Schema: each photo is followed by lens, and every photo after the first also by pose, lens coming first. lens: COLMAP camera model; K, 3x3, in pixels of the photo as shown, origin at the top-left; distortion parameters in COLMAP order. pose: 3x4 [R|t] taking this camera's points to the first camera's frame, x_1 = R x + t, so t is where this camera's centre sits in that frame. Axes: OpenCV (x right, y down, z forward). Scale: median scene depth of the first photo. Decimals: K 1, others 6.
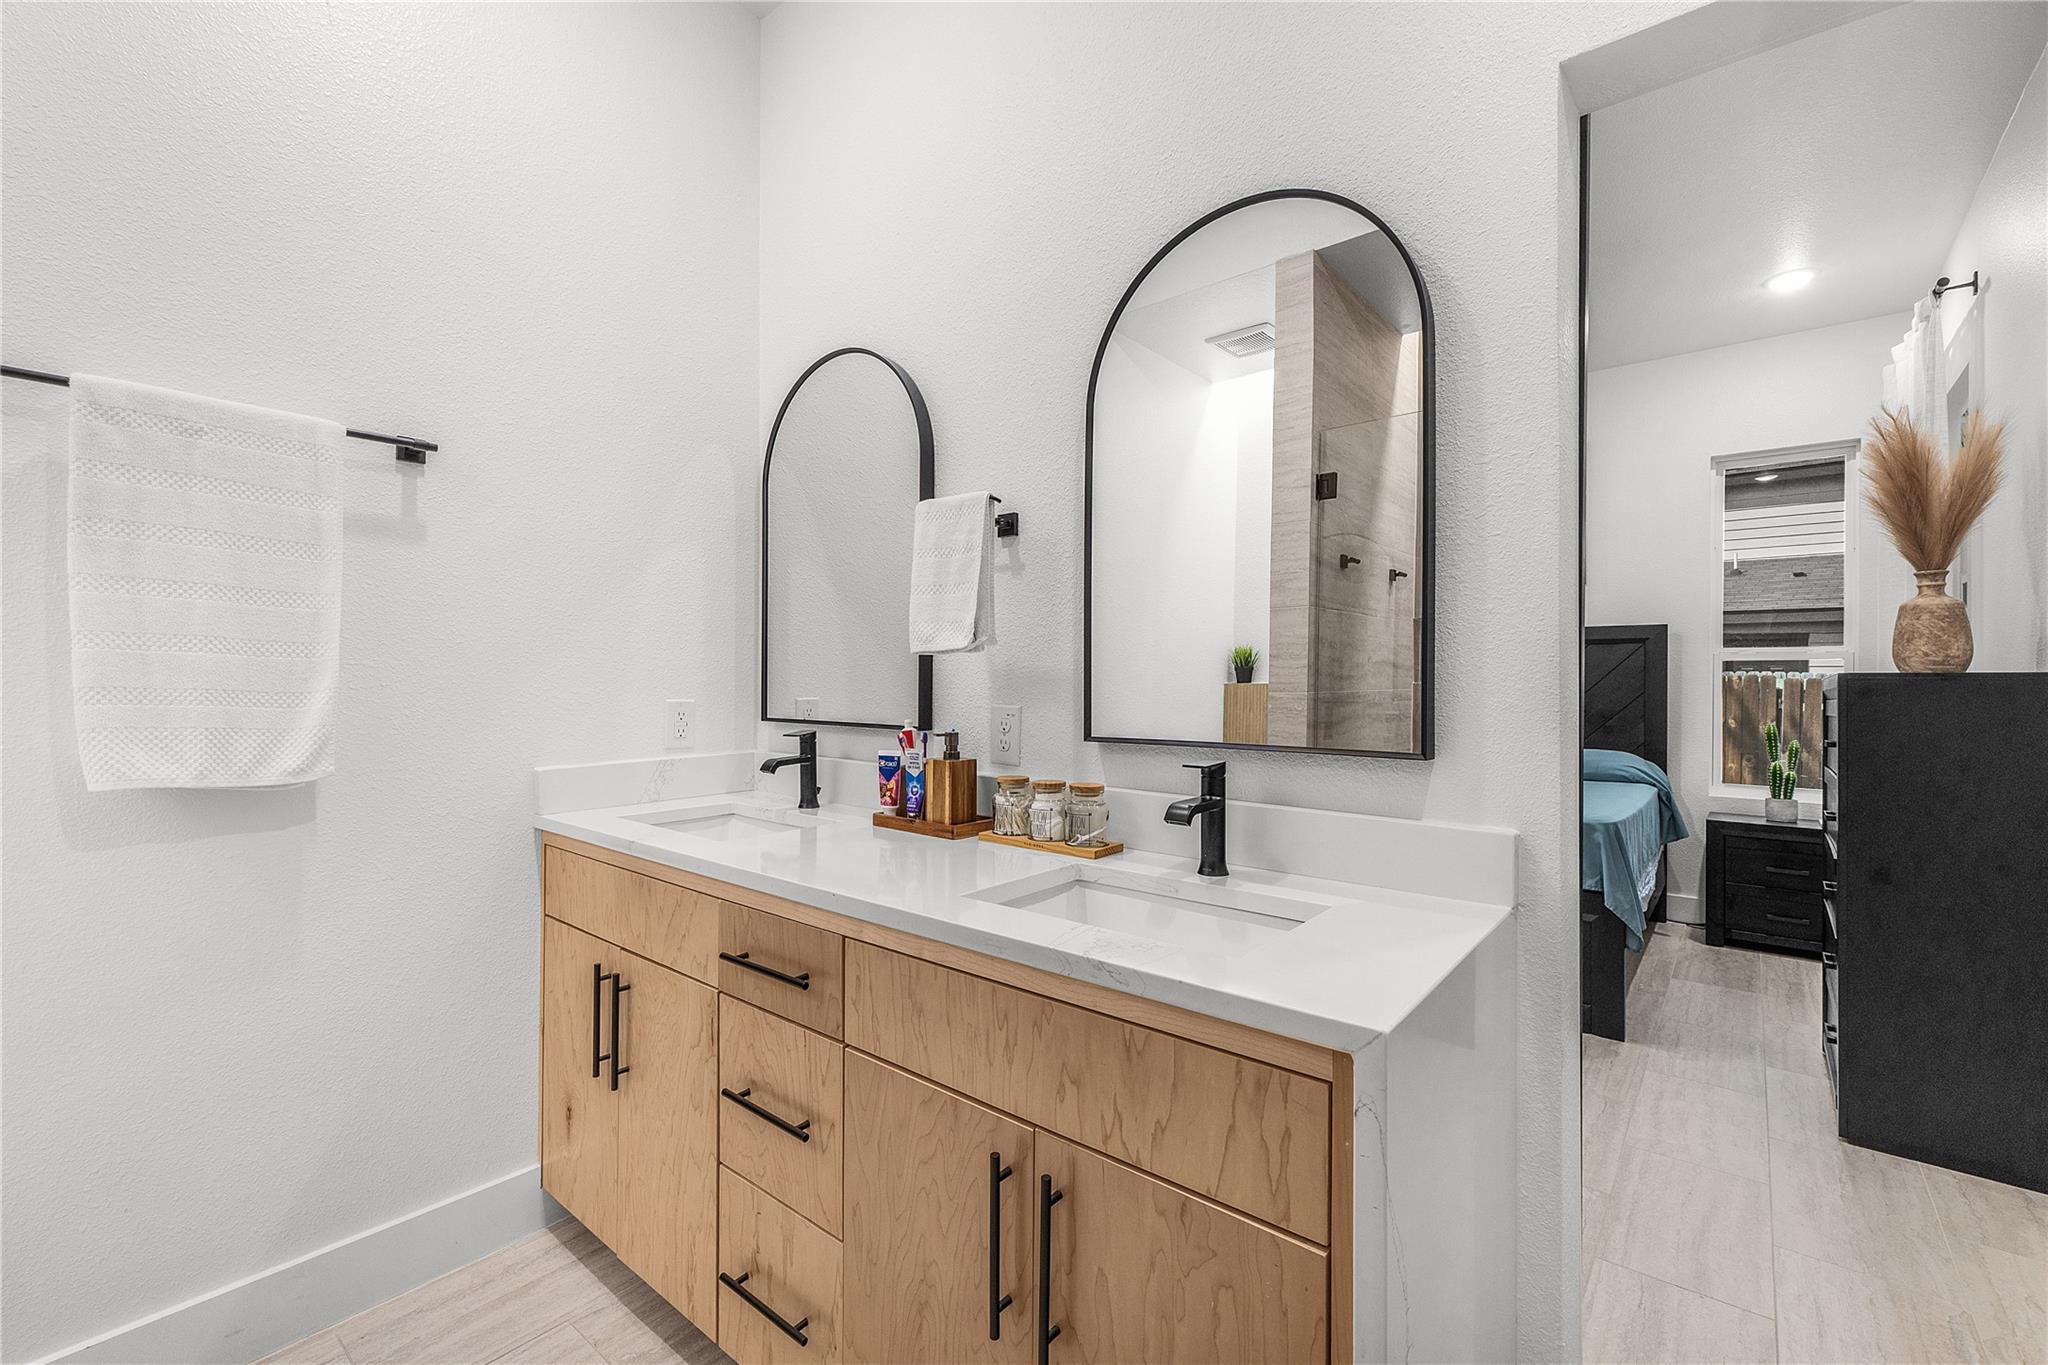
lens RADIAL K [[882.0, 0, 1065.4], [0, 882.0, 676.1], [0, 0, 1]] dist [0.007176, 0.000214]
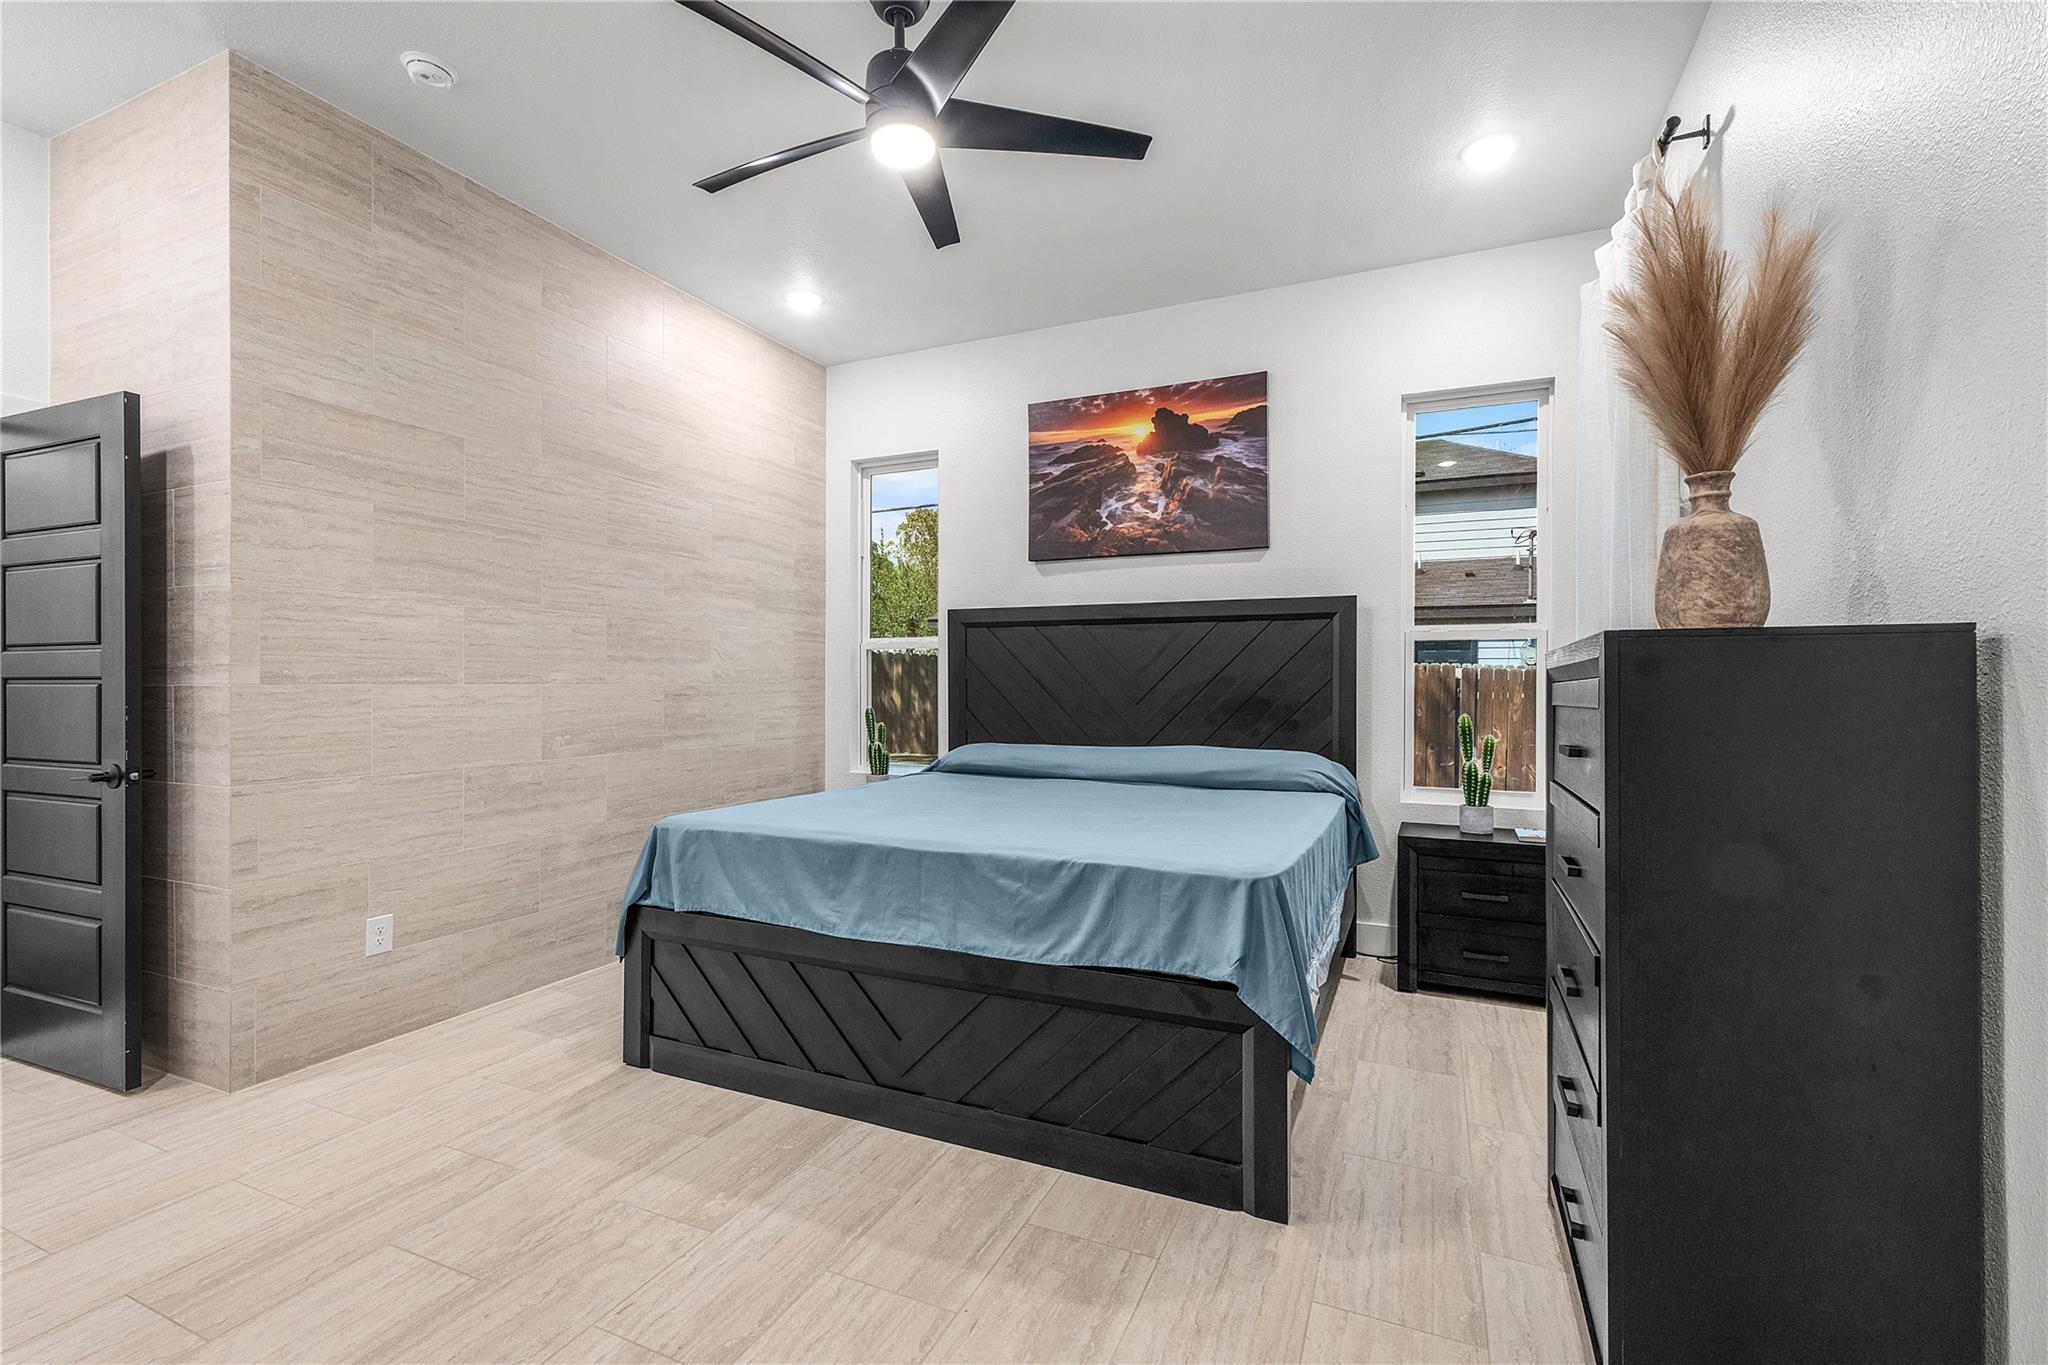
lens RADIAL K [[882.0, 0, 1040.3], [0, 882.0, 683.4], [0, 0, 1]] dist [0.007176, 0.000214]
pose [[0.970489, -0.008964, 0.240977, 0.239973], [0.006228, 0.999907, 0.012113, 0.012986], [-0.241063, -0.010255, 0.970455, 0.334322]]
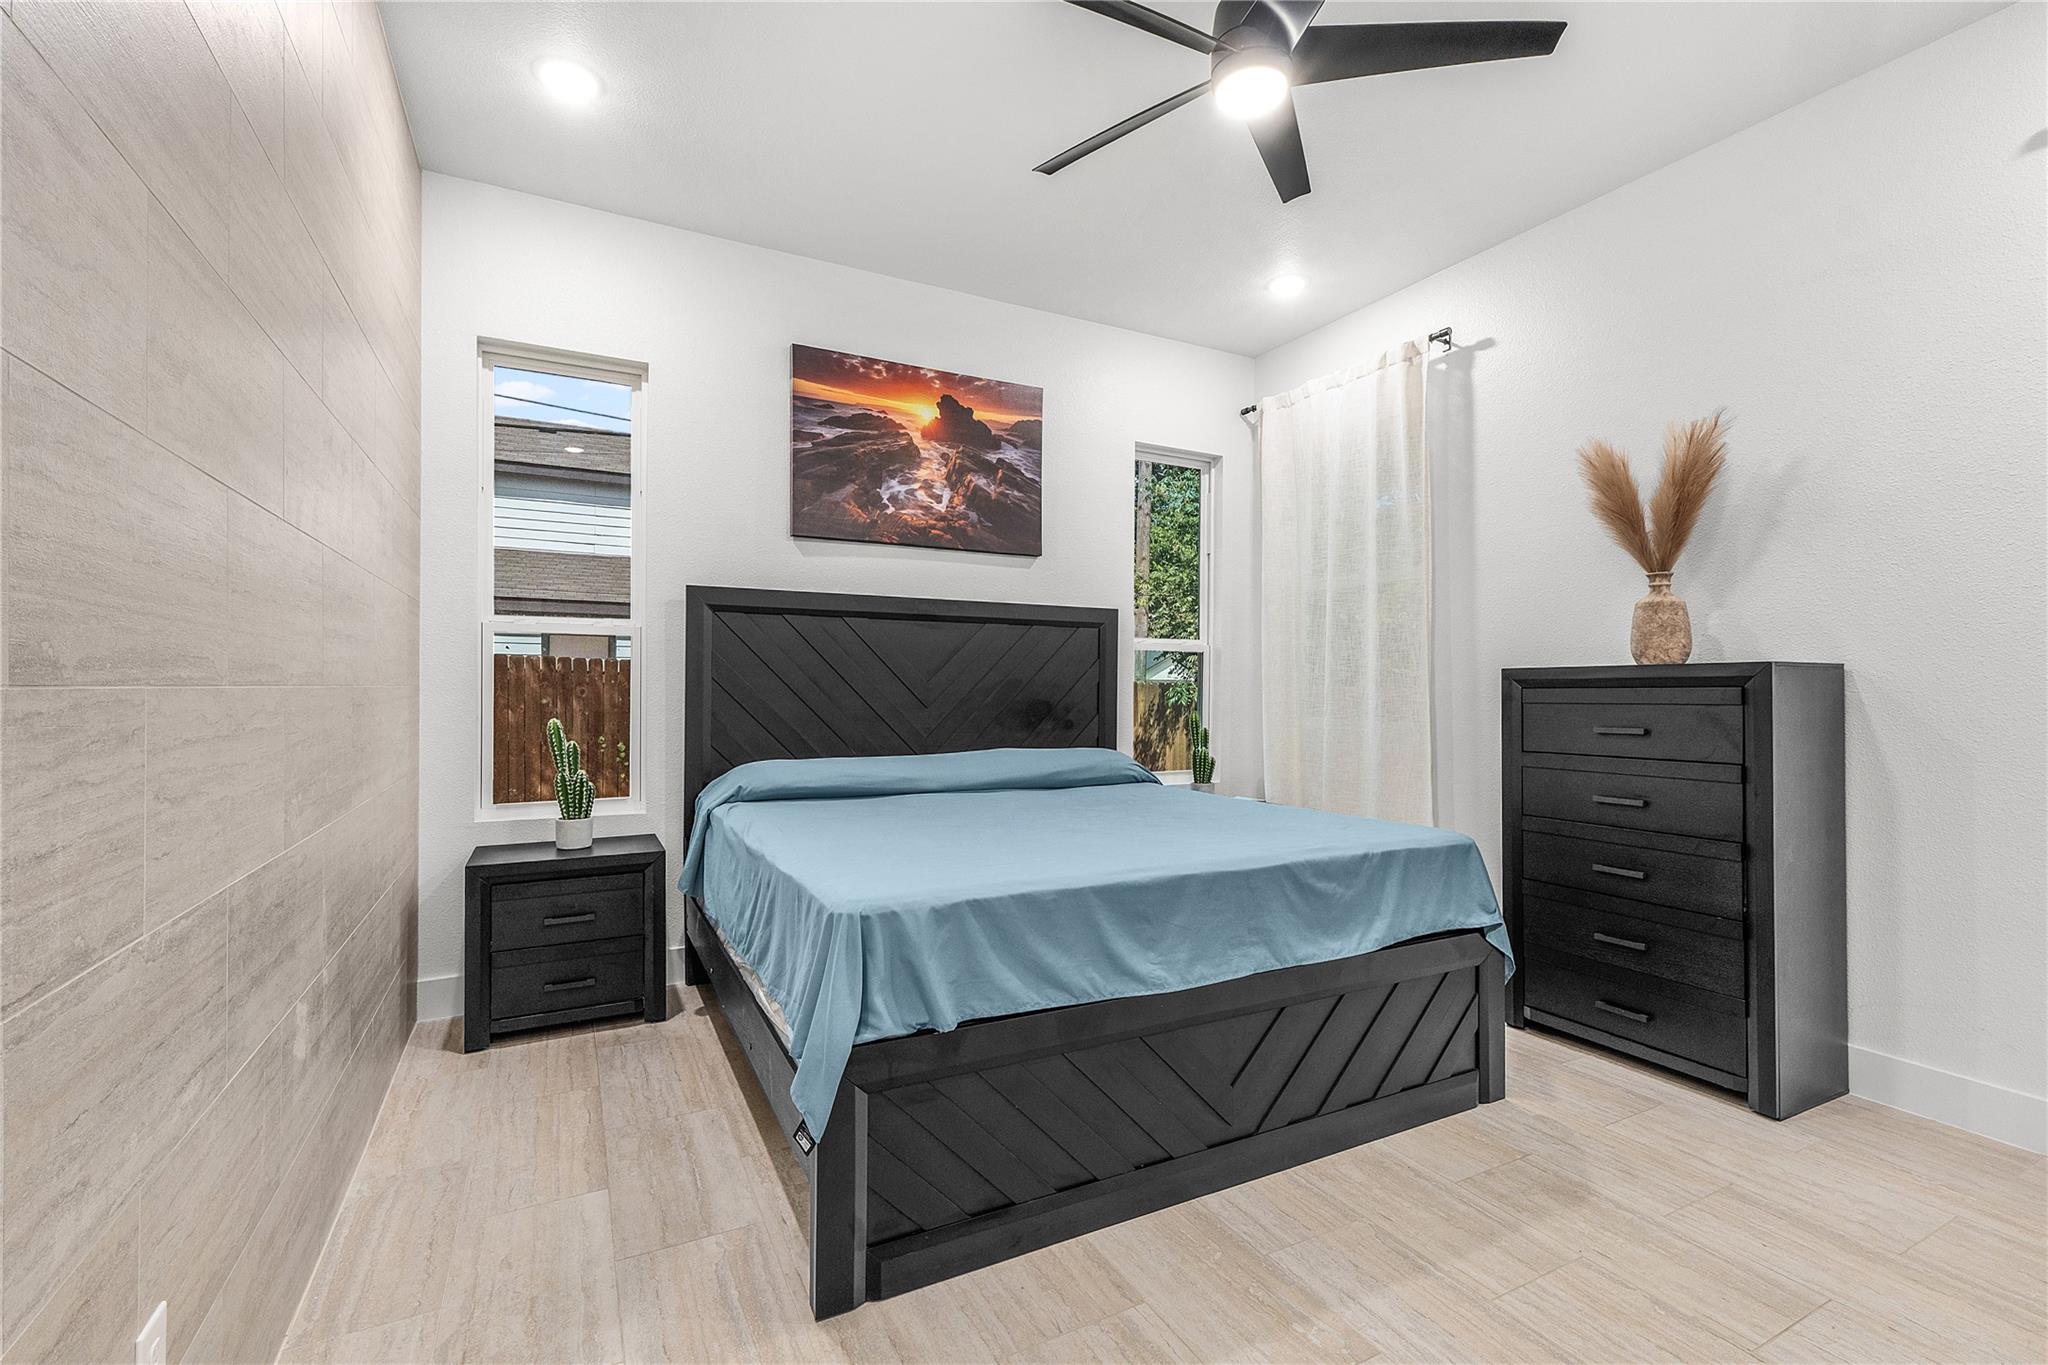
lens RADIAL K [[893.2, 0, 1020.8], [0, 893.2, 683.1], [0, 0, 1]] dist [0.003846, 0.000080]
pose [[0.421498, -0.006616, 0.906805, -0.252408], [-0.009882, 0.999880, 0.011889, 0.011514], [-0.906775, -0.013972, 0.421382, 0.823236]]
